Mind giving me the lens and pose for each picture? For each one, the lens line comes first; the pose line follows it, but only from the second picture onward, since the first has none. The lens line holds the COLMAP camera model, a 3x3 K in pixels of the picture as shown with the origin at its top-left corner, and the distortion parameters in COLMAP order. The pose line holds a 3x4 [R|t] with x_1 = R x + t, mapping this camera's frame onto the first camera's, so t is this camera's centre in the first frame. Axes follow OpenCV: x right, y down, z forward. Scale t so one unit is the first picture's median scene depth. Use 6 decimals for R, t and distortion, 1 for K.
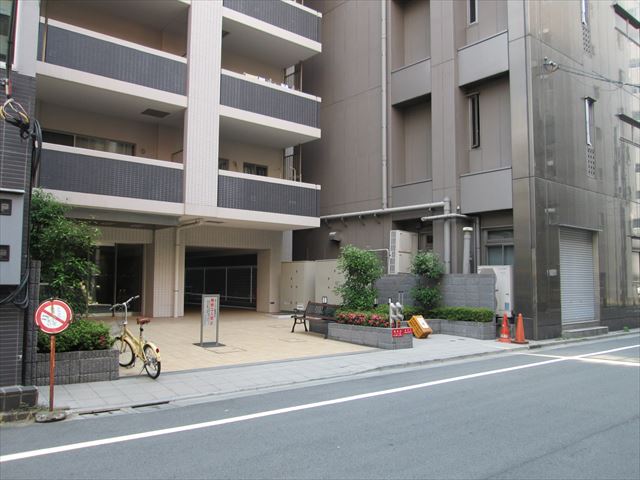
lens RADIAL K [[528.2, 0, 316.7], [0, 528.2, 239.4], [0, 0, 1]] dist [-0.043255, 0.008992]
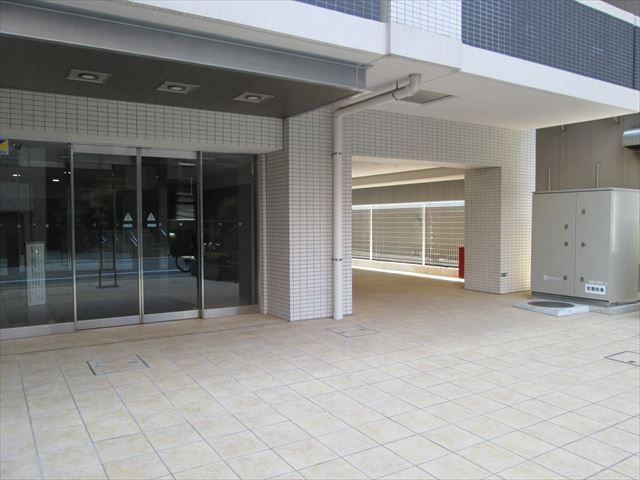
lens RADIAL K [[528.2, 0, 316.7], [0, 528.2, 239.4], [0, 0, 1]] dist [-0.043255, 0.008992]
pose [[0.991802, -0.006177, -0.127633, -0.229205], [0.020373, 0.993698, 0.110227, 0.032793], [0.126148, -0.111923, 0.985677, 0.570156]]
